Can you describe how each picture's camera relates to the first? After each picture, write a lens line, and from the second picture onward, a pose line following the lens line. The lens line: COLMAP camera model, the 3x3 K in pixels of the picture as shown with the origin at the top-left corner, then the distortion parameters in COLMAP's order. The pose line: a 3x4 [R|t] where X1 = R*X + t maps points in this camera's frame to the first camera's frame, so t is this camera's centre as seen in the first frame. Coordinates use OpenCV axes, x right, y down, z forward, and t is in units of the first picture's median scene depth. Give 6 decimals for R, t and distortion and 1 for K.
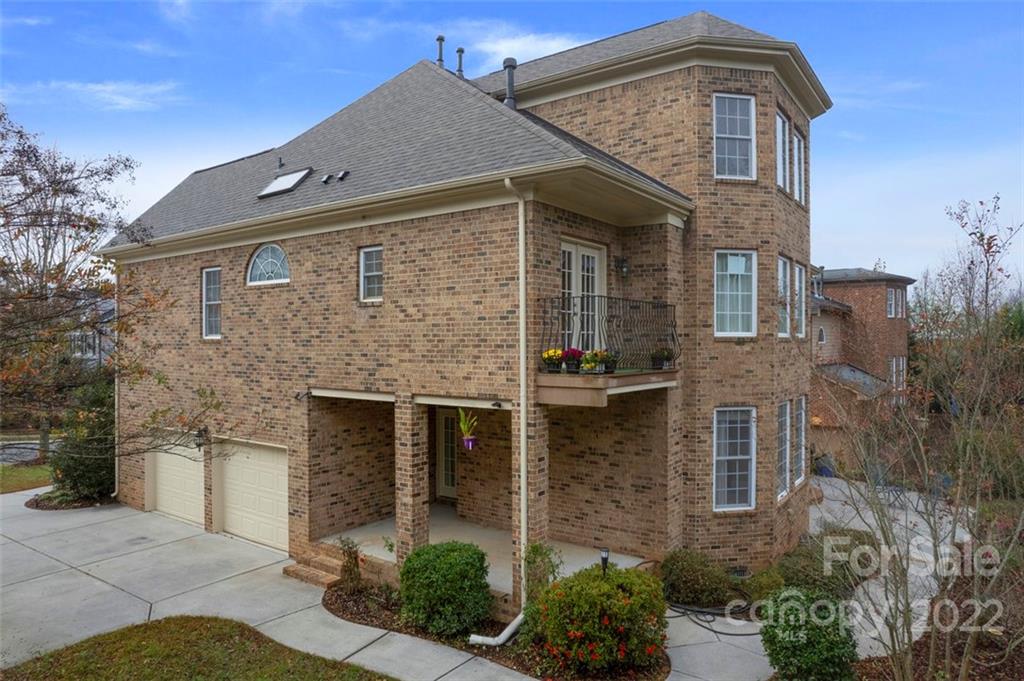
lens RADIAL K [[657.7, 0, 510.0], [0, 657.7, 343.5], [0, 0, 1]] dist [-0.048745, 0.029258]
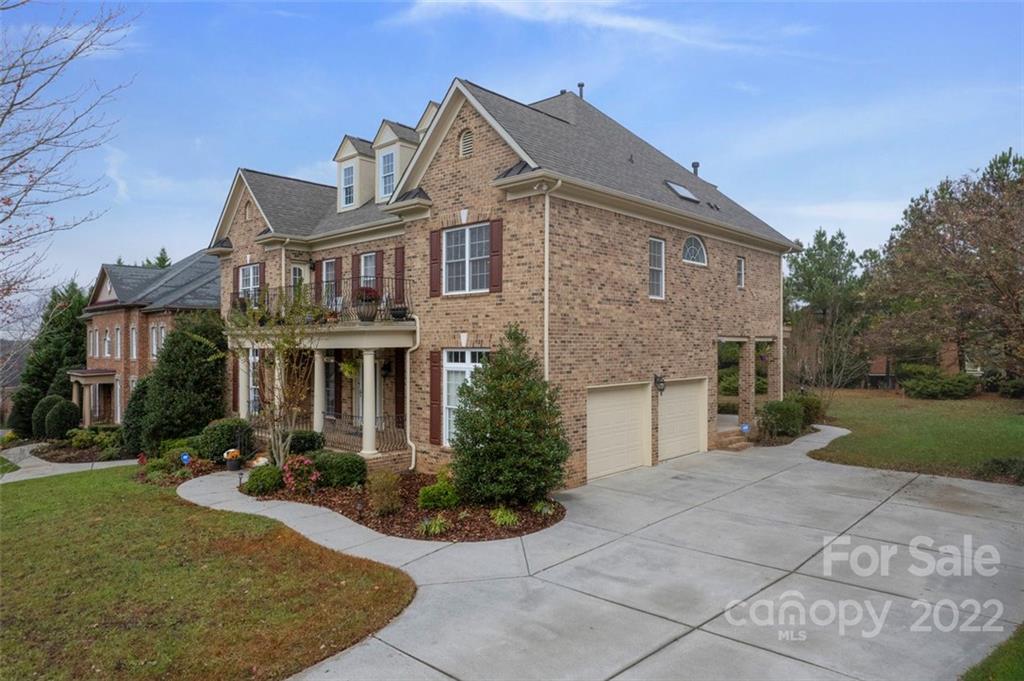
lens RADIAL K [[657.7, 0, 512.0], [0, 657.7, 338.3], [0, 0, 1]] dist [-0.048745, 0.029258]
pose [[0.126317, 0.009911, 0.991940, -1.703101], [0.004581, 0.999934, -0.010574, 0.076856], [-0.991979, 0.005880, 0.126263, 1.138877]]
